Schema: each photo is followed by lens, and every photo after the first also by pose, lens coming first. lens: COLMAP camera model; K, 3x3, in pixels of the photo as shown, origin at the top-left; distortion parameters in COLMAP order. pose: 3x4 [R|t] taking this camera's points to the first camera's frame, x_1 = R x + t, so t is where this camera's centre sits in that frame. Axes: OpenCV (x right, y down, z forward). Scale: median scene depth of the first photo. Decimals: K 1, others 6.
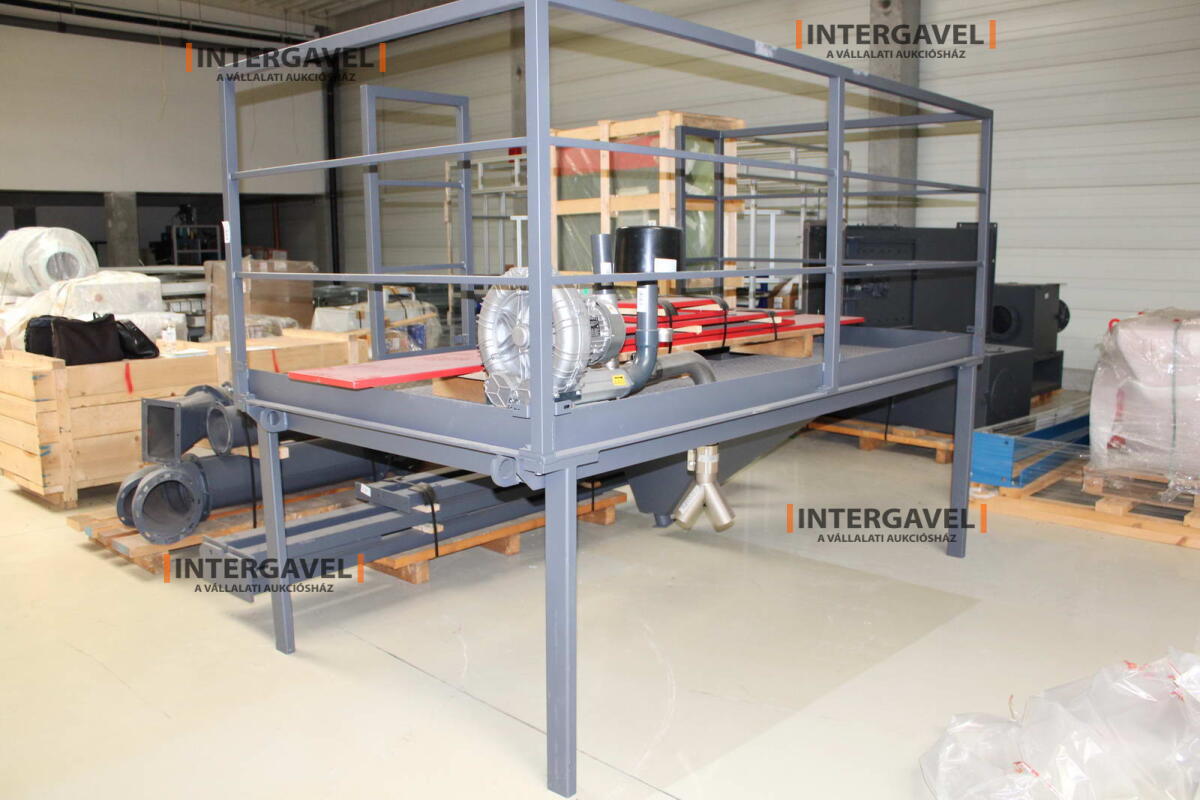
lens RADIAL K [[1015.5, 0, 591.5], [0, 1015.5, 406.7], [0, 0, 1]] dist [-0.165153, 0.149967]
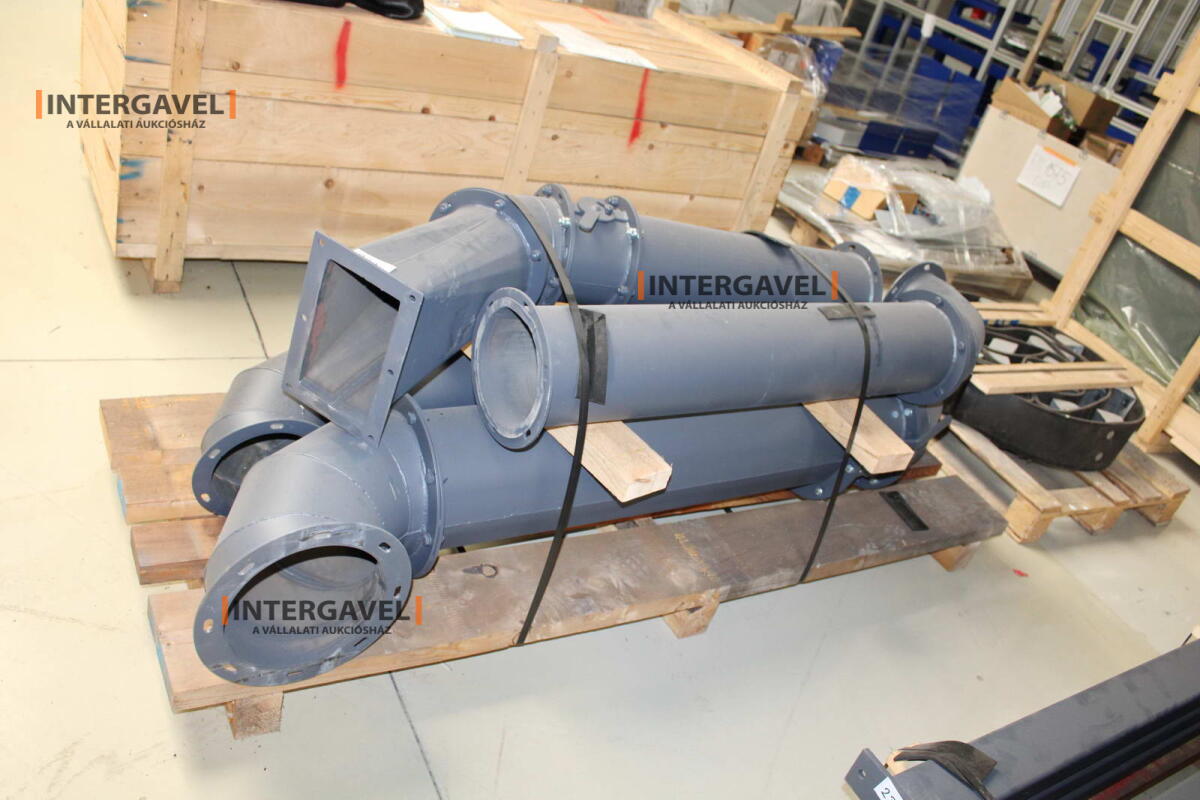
lens RADIAL K [[1053.8, 0, 599.4], [0, 1053.8, 466.9], [0, 0, 1]] dist [-0.191171, 0.182676]
pose [[0.916234, 0.386740, -0.104631, -0.251688], [-0.323526, 0.868239, 0.376155, -0.081468], [0.236319, -0.310795, 0.920630, 0.565913]]
